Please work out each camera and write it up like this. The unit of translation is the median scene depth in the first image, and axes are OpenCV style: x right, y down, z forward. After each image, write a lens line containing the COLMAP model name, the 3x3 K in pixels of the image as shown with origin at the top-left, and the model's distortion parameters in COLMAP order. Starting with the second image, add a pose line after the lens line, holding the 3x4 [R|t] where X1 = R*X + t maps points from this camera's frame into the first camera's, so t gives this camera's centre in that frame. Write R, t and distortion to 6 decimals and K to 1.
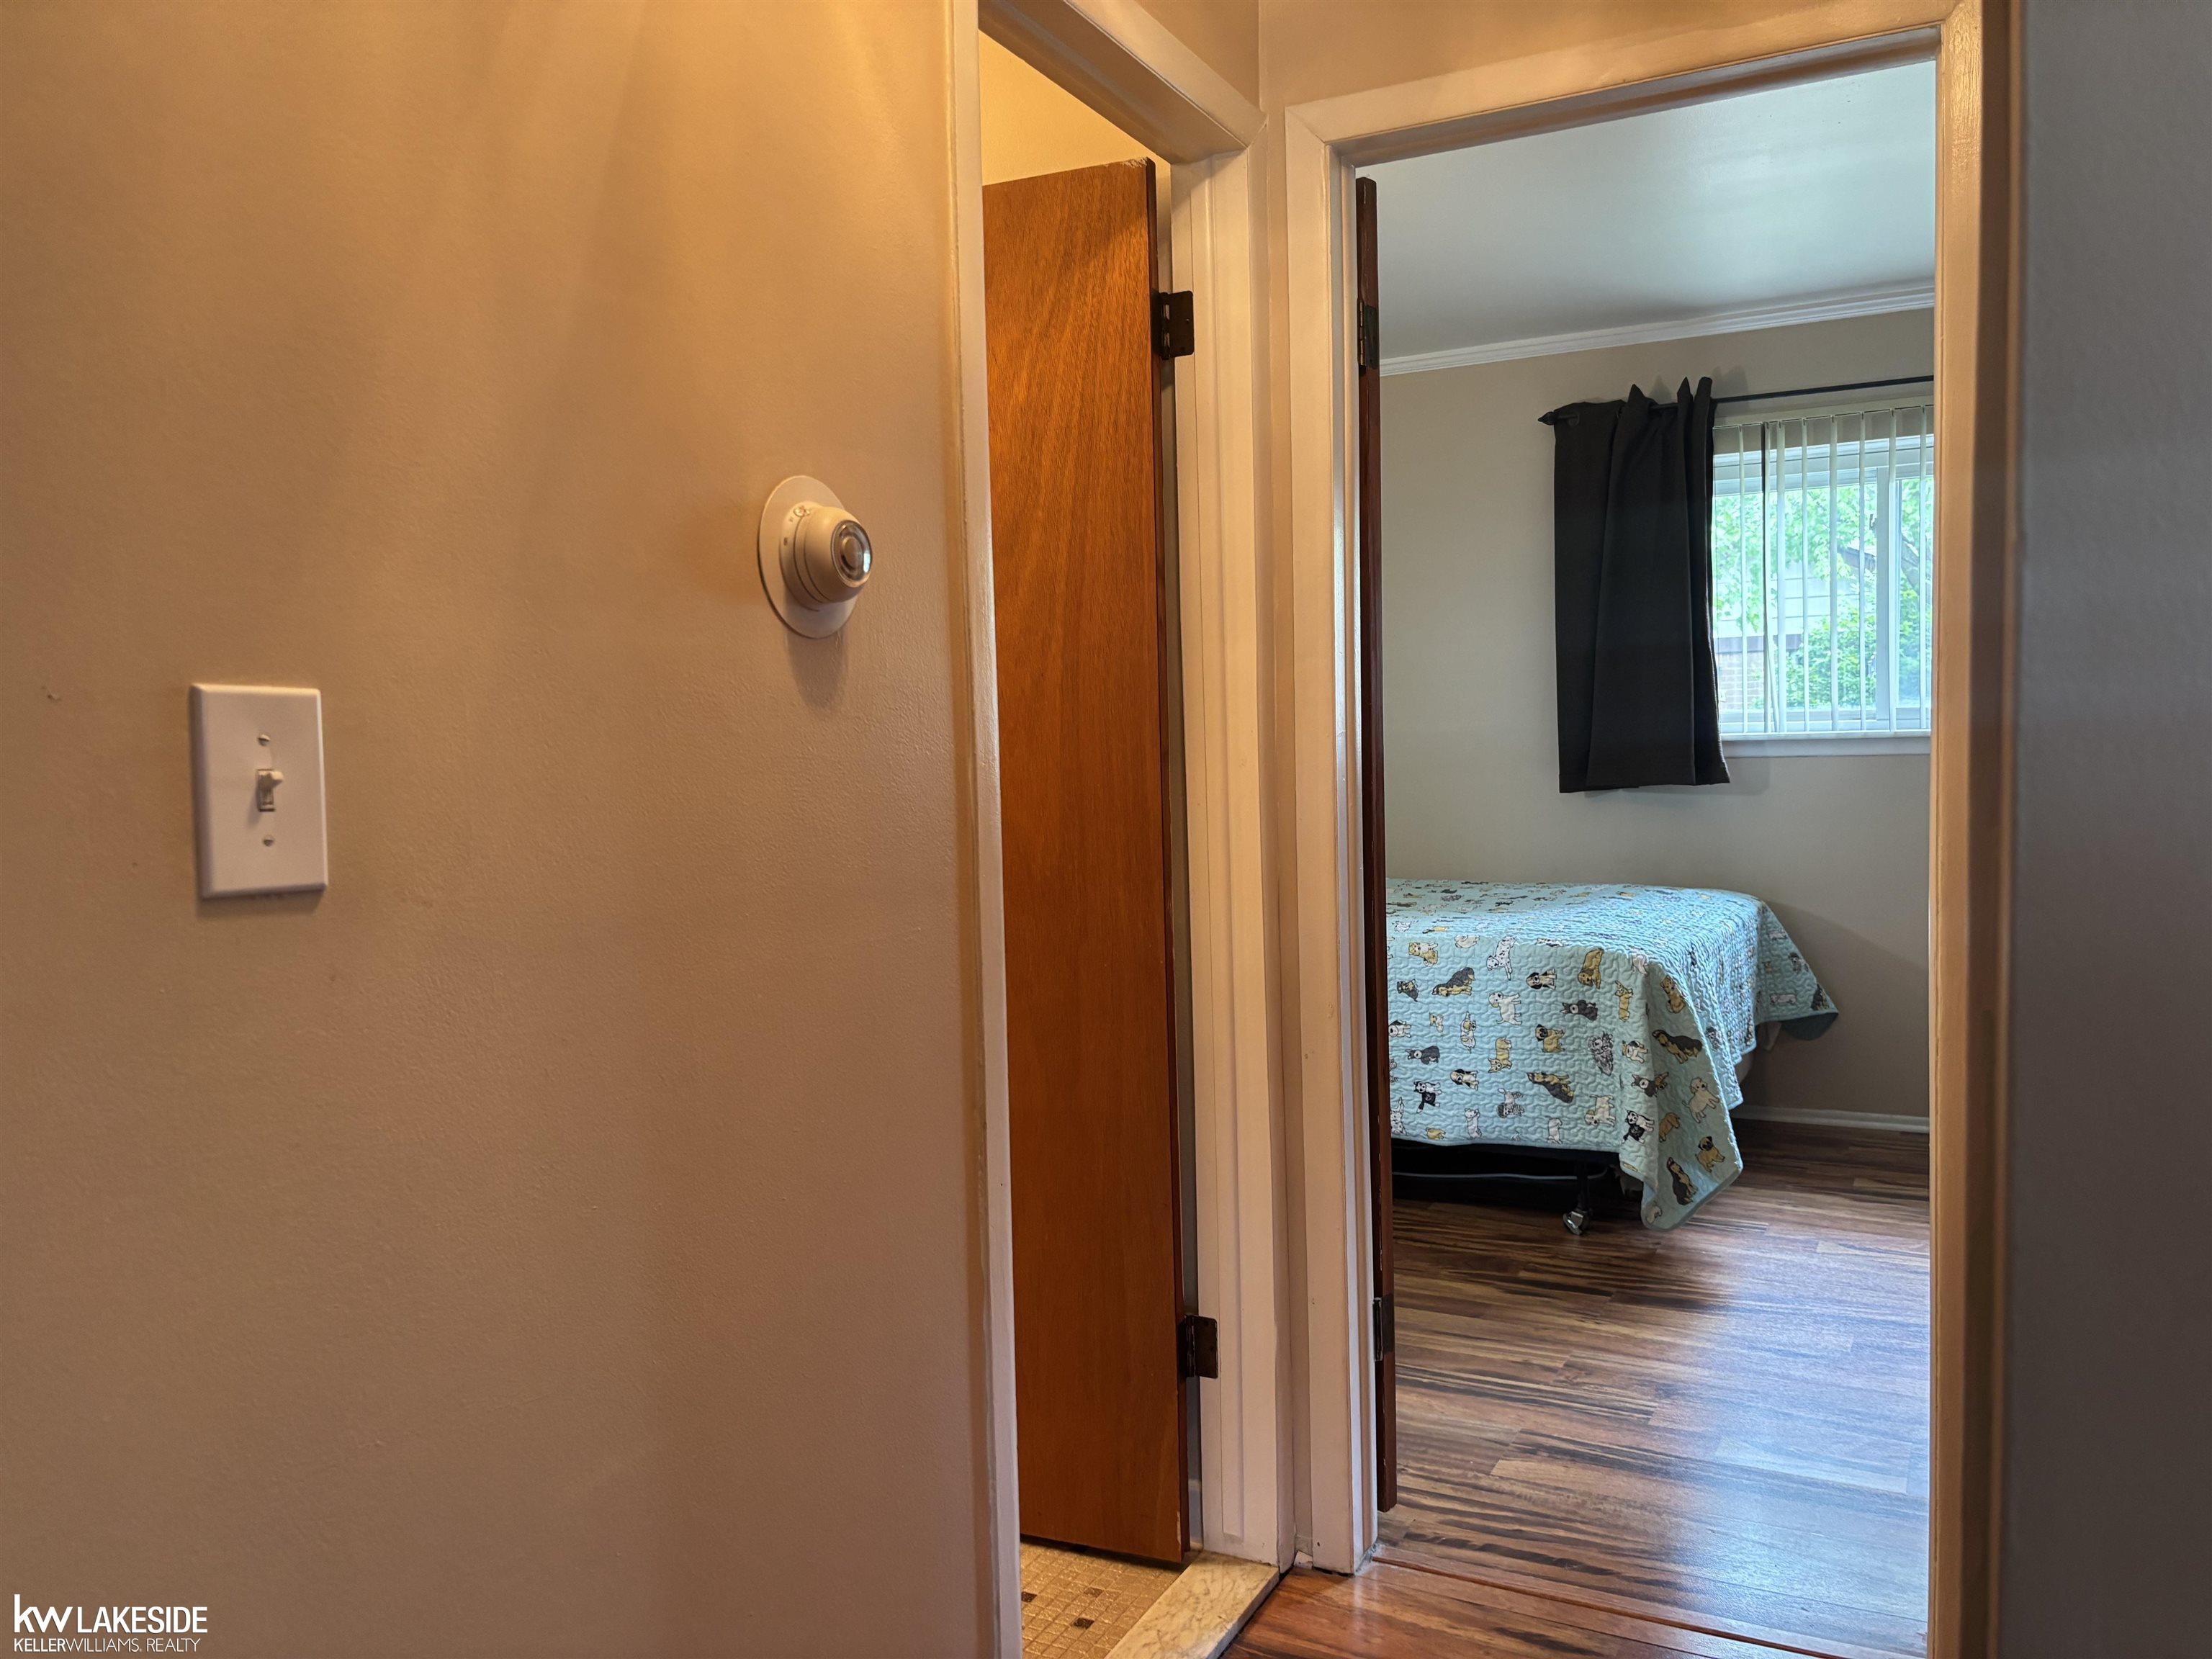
lens RADIAL K [[1683.2, 0, 1102.9], [0, 1683.2, 818.0], [0, 0, 1]] dist [0.042265, -0.070609]
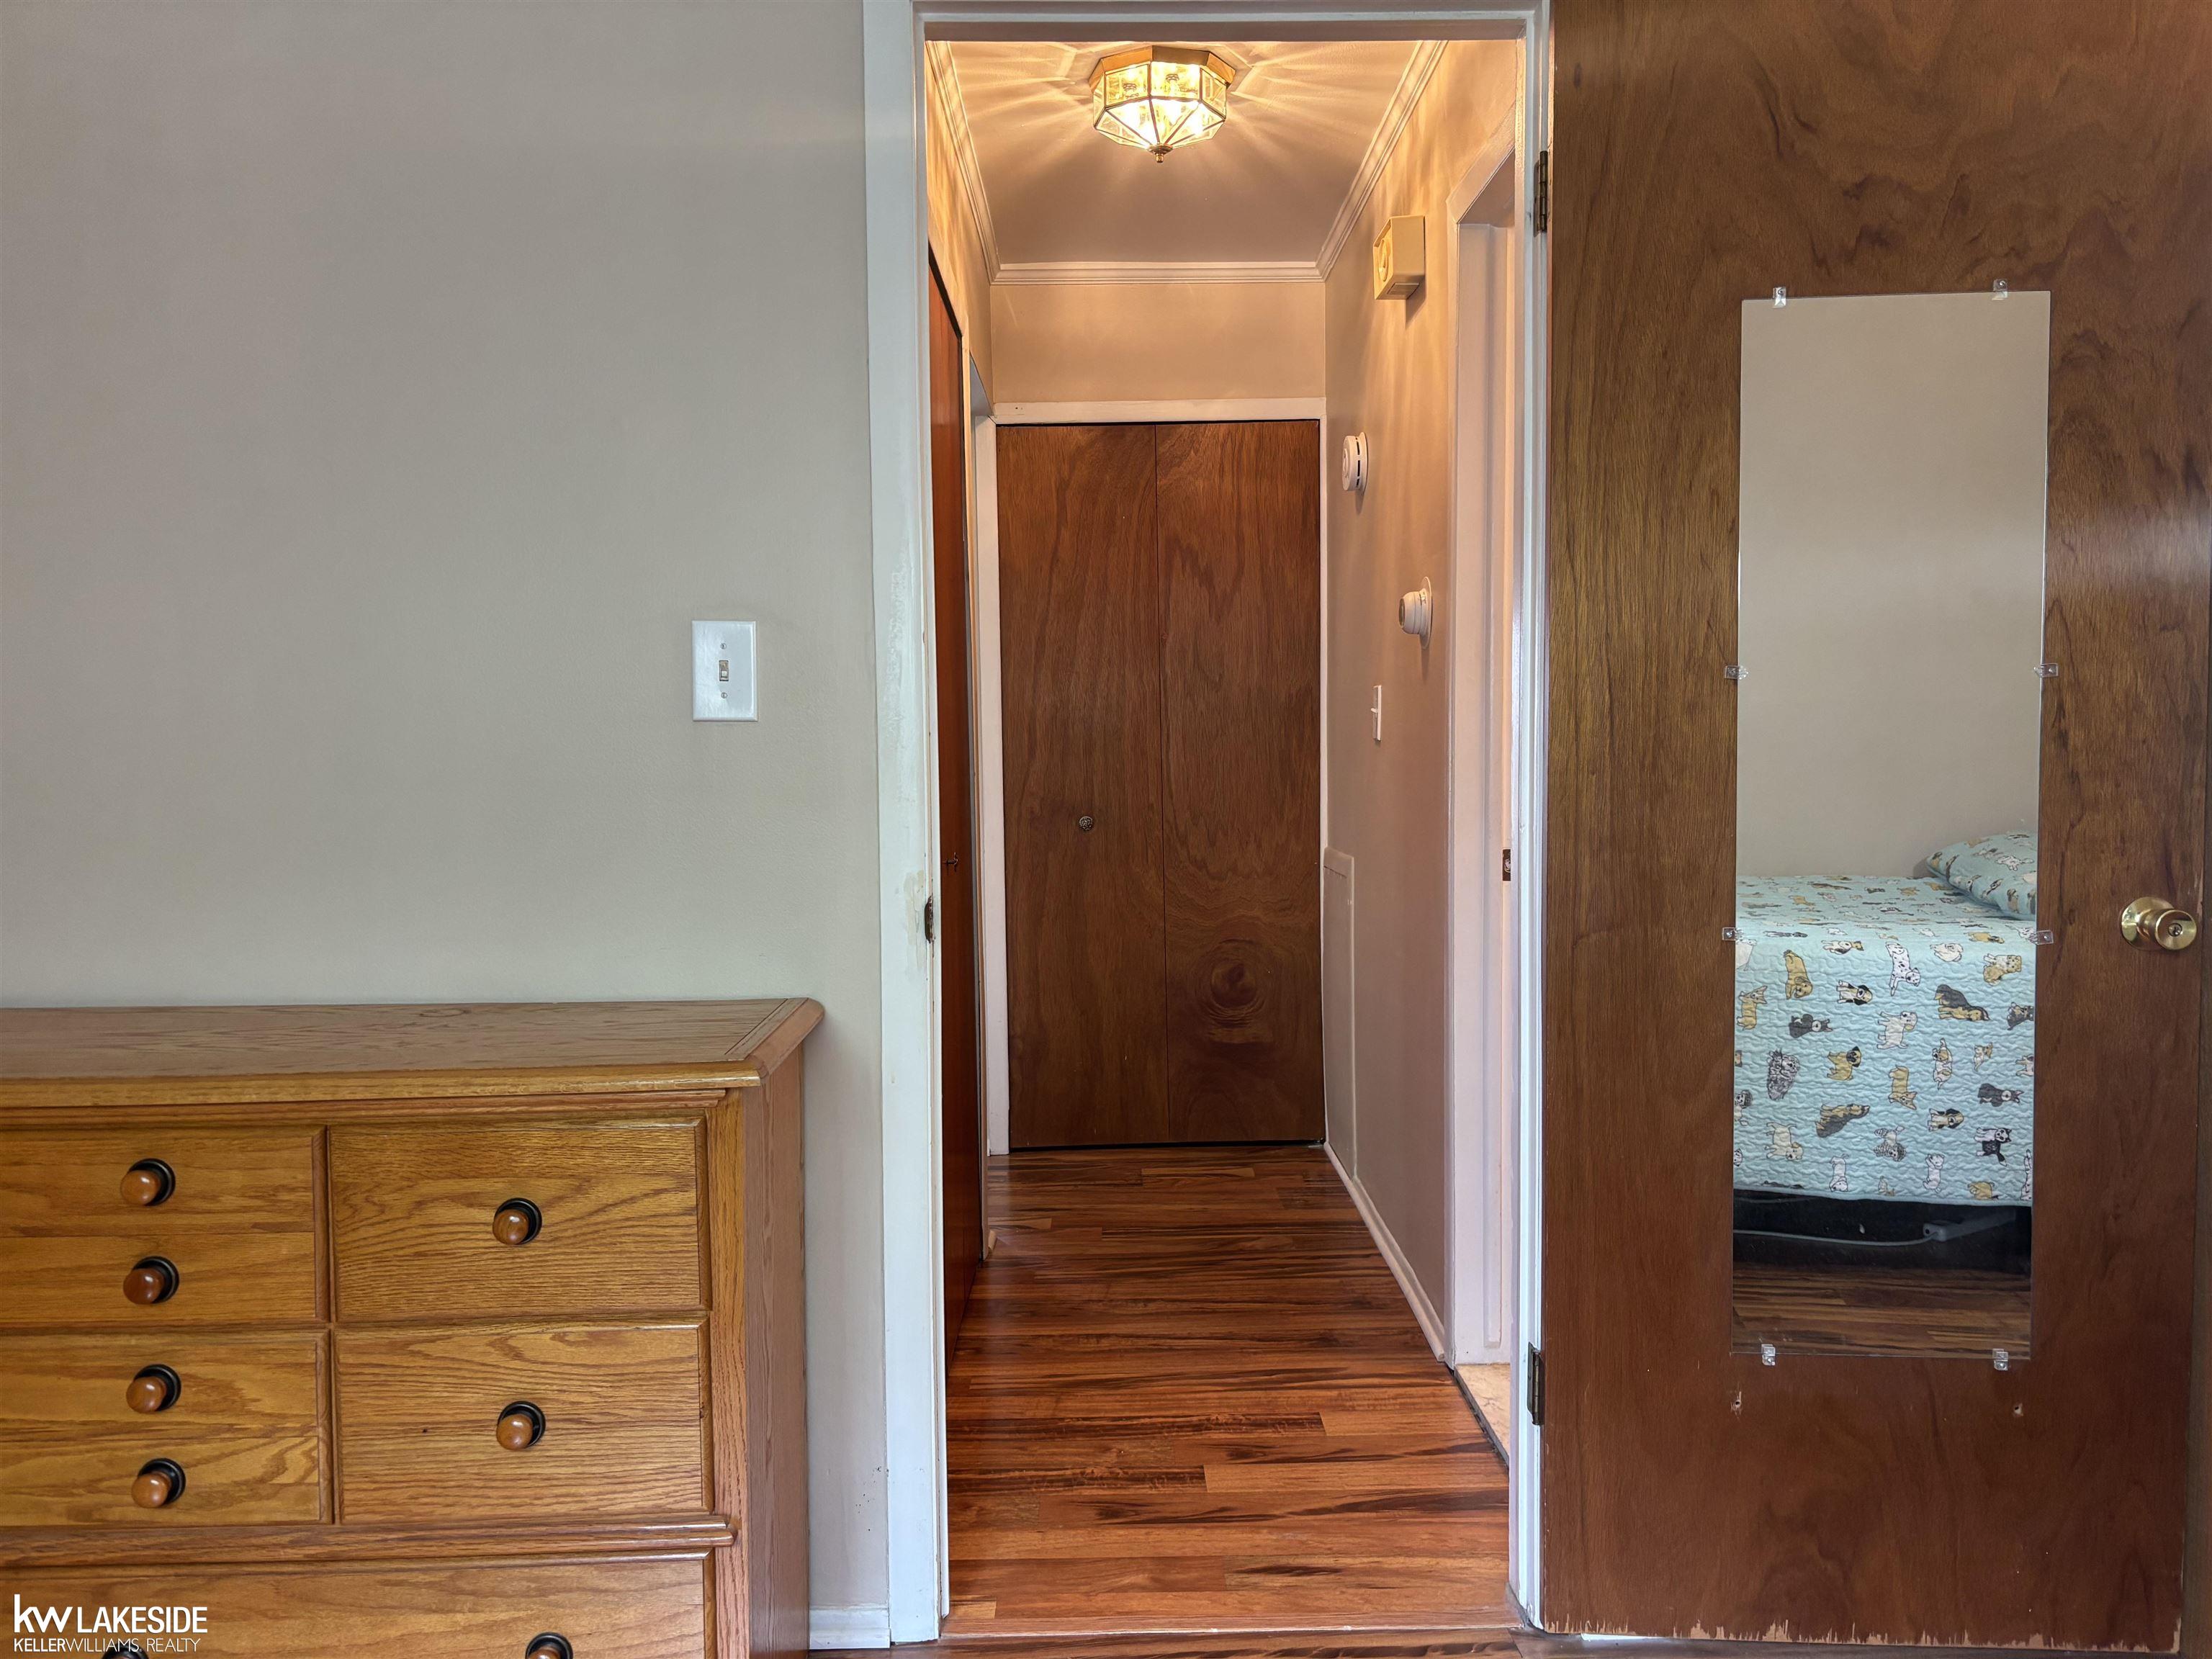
lens RADIAL K [[1681.8, 0, 1106.0], [0, 1681.8, 829.5], [0, 0, 1]] dist [0.056583, -0.073666]
pose [[-0.881564, 0.052808, -0.469101, 0.804753], [0.008759, 0.995382, 0.095594, -0.057519], [0.471982, 0.080163, -0.877956, 1.785549]]
